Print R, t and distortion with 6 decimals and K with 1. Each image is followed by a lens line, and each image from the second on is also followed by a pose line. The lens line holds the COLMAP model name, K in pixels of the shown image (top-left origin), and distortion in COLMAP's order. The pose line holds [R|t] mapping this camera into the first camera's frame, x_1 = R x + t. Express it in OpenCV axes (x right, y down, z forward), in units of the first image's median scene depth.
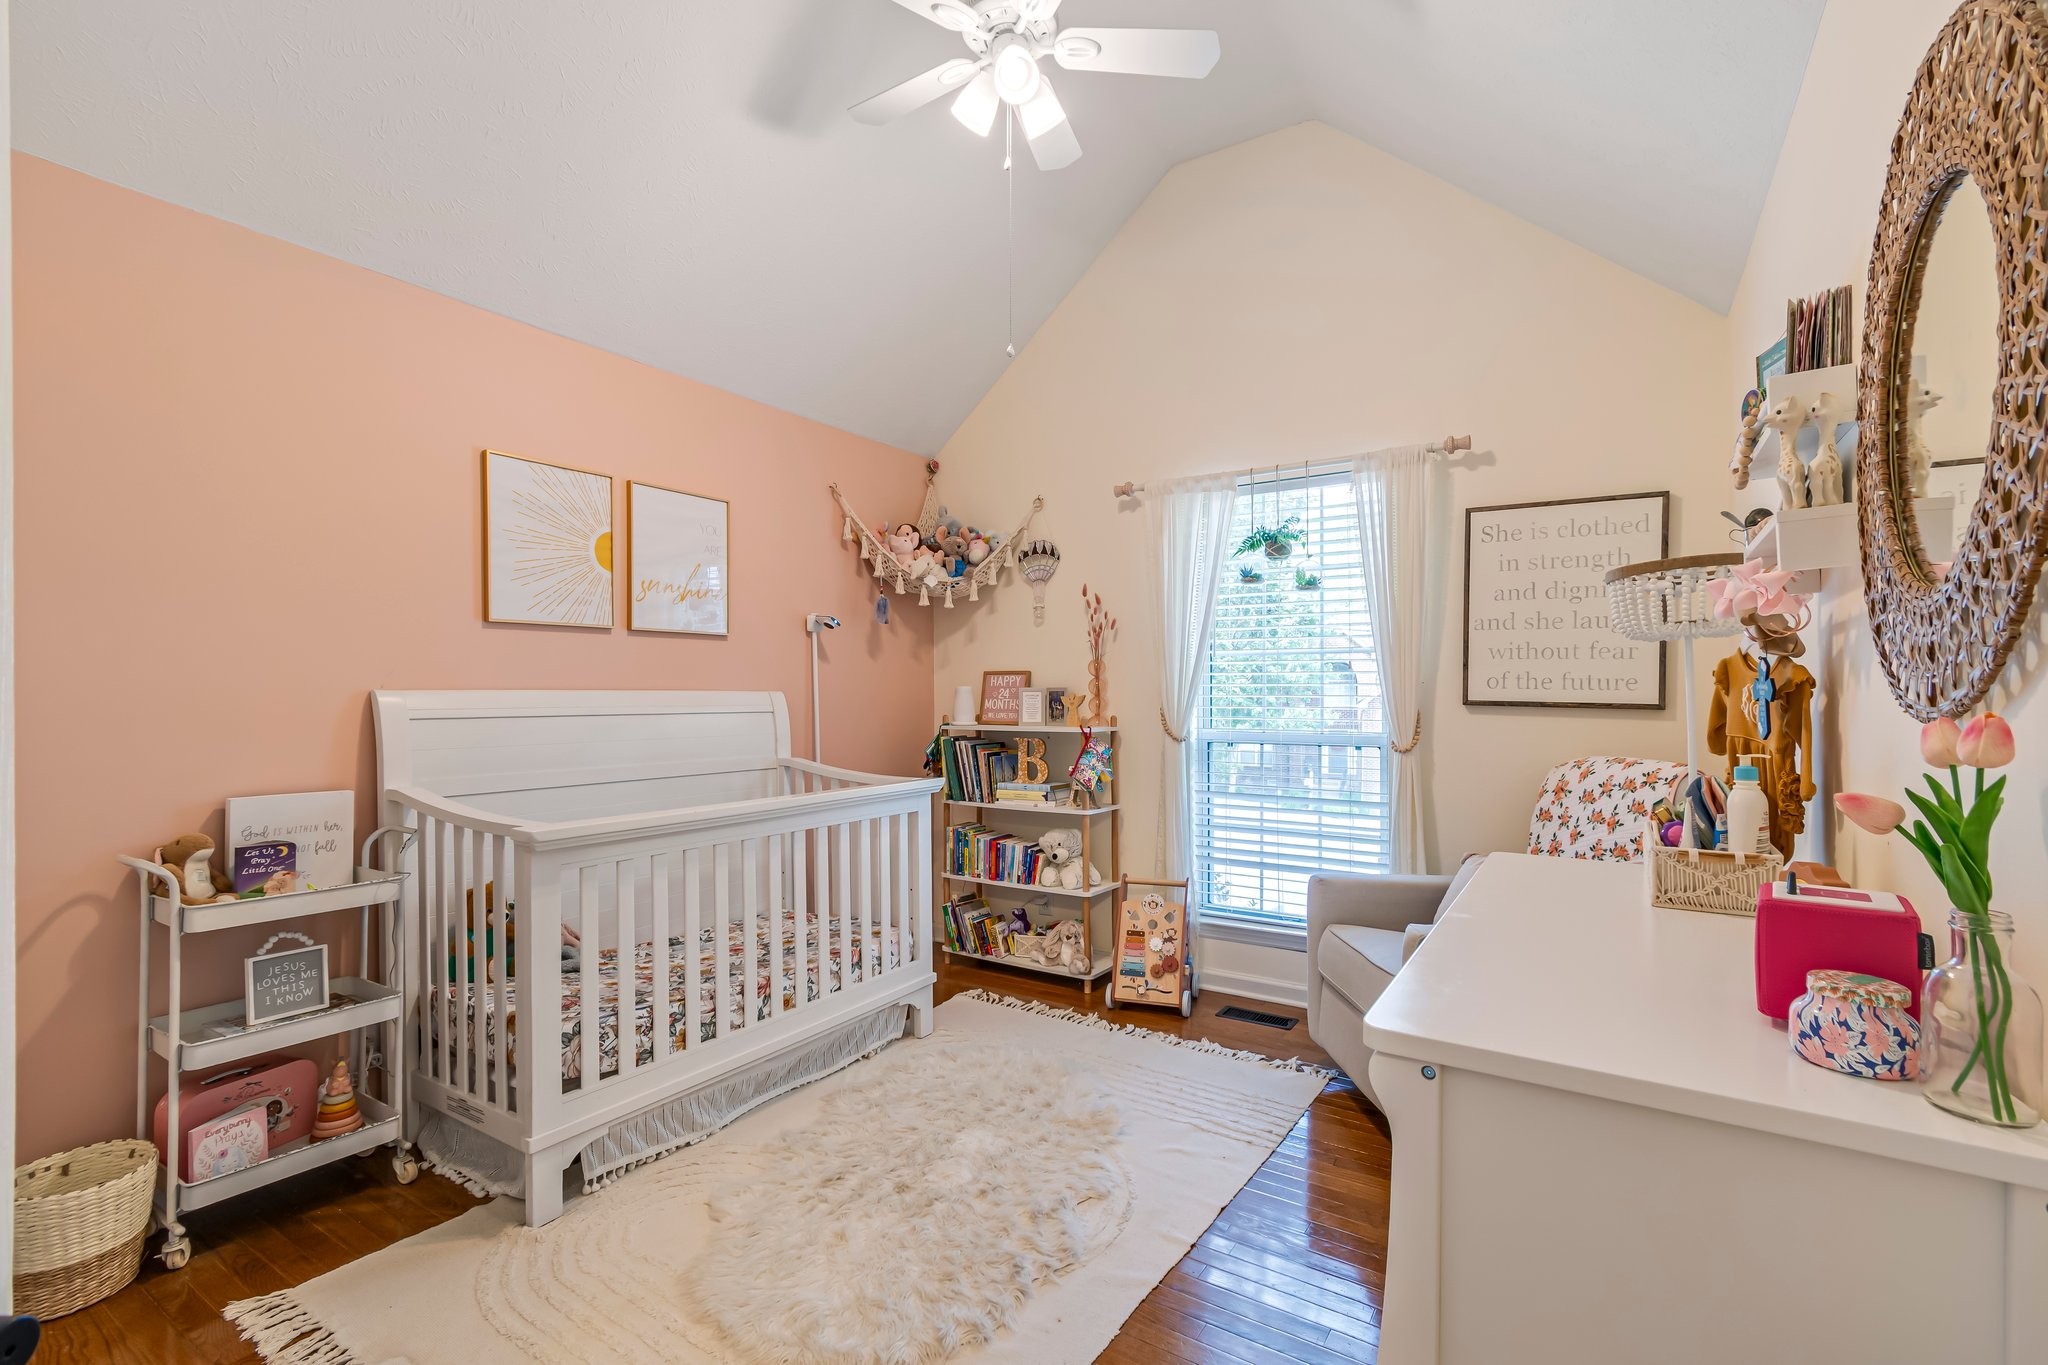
lens RADIAL K [[928.0, 0, 1048.7], [0, 928.0, 686.1], [0, 0, 1]] dist [0.000743, 0.000759]
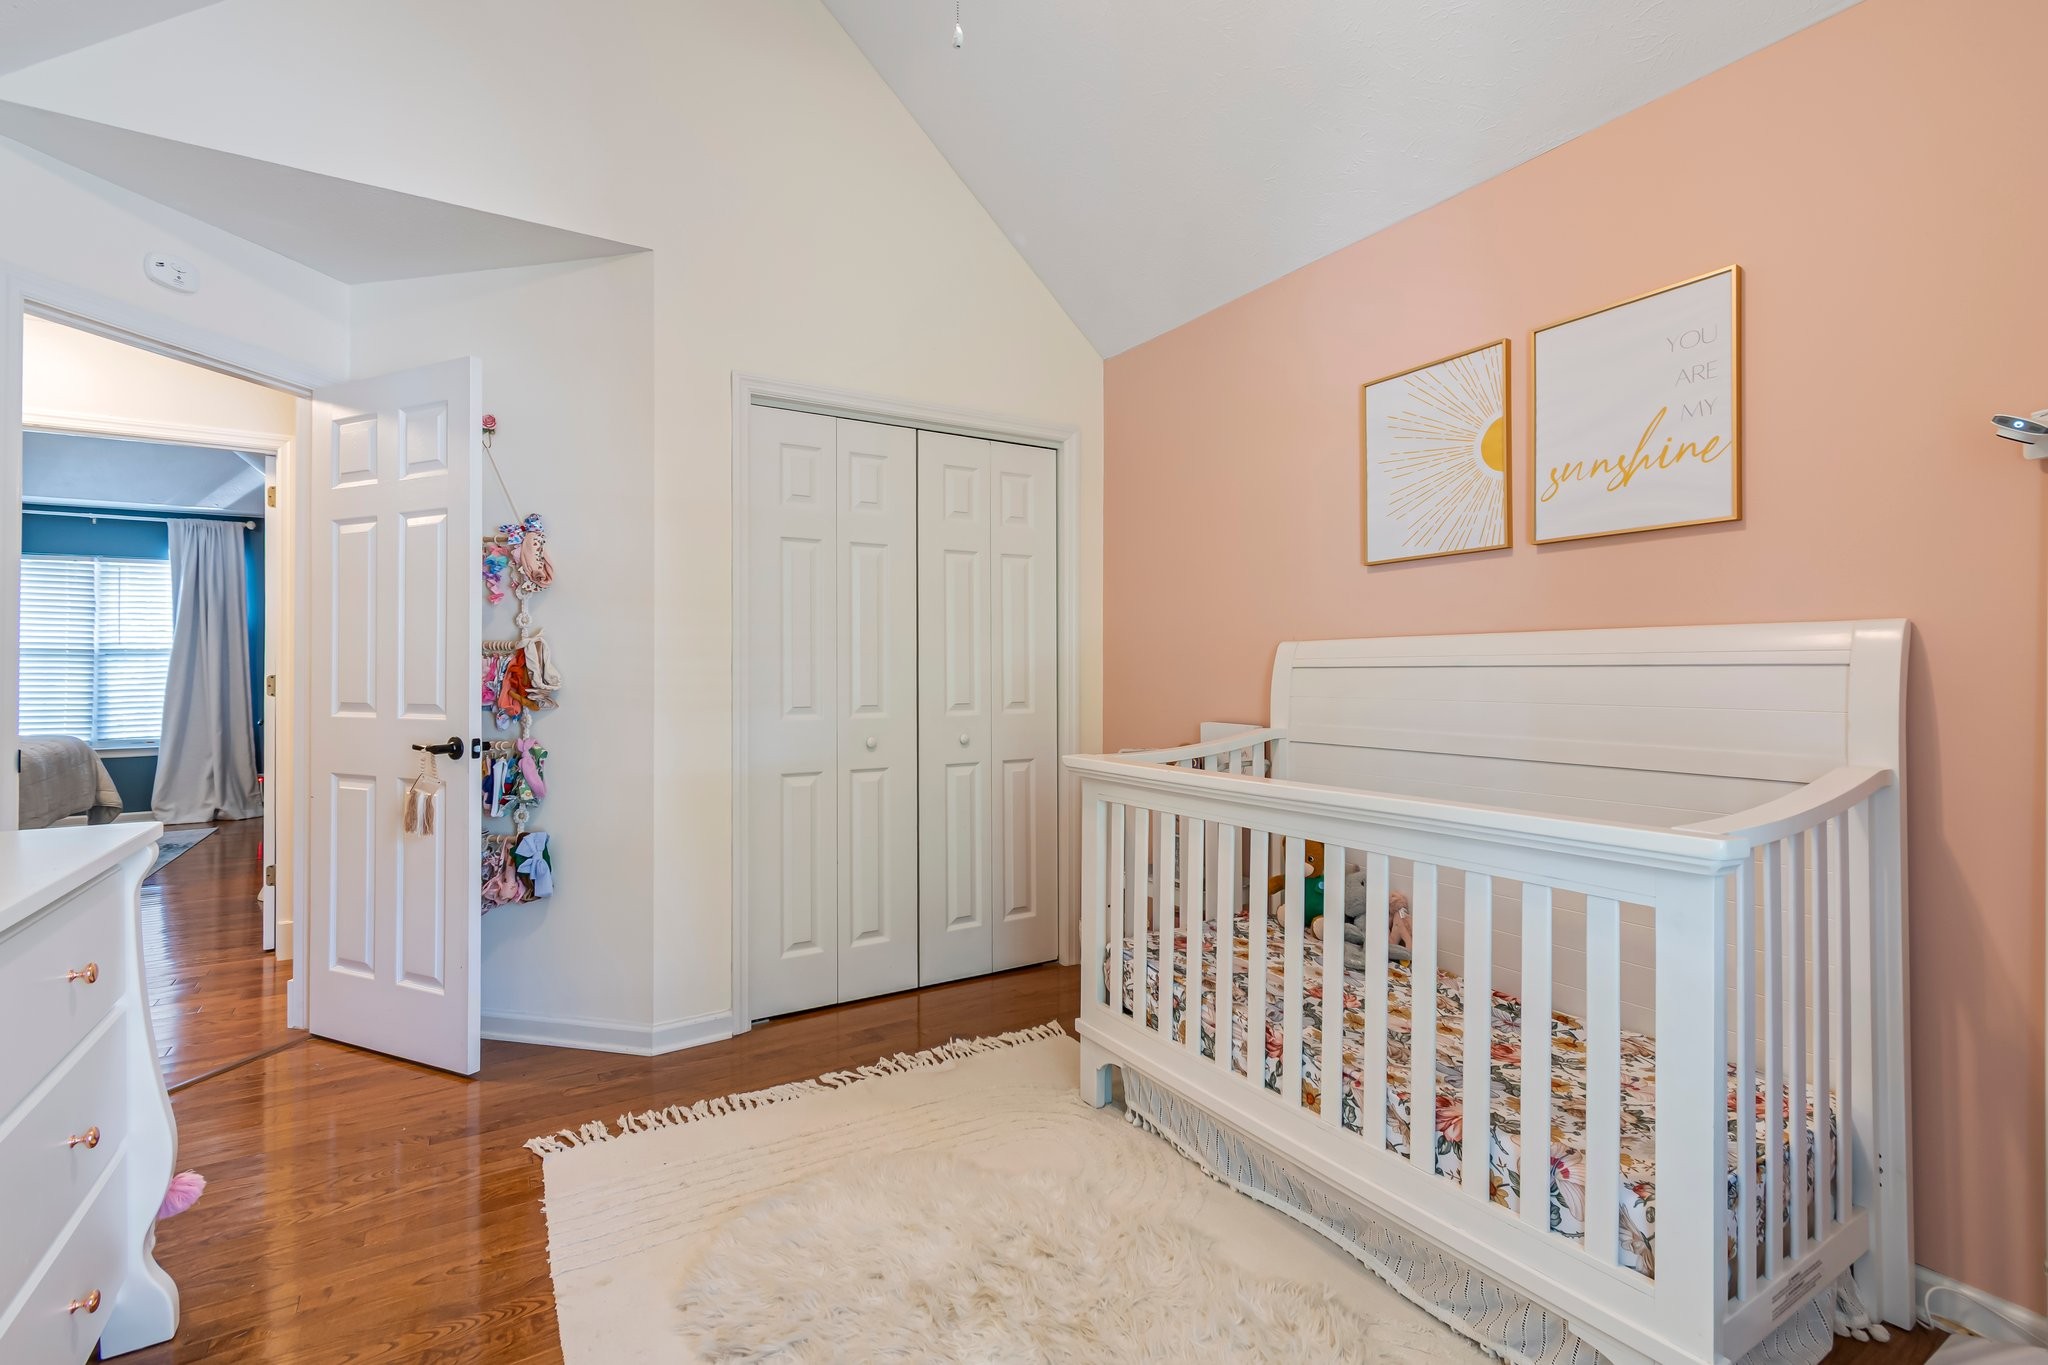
lens RADIAL K [[938.6, 0, 1020.3], [0, 938.6, 665.6], [0, 0, 1]] dist [-0.000263, 0.000130]
pose [[-0.459216, -0.008019, -0.888289, 0.406335], [0.002850, 0.999941, -0.010501, 0.041703], [0.888320, -0.007354, -0.459166, 1.132005]]
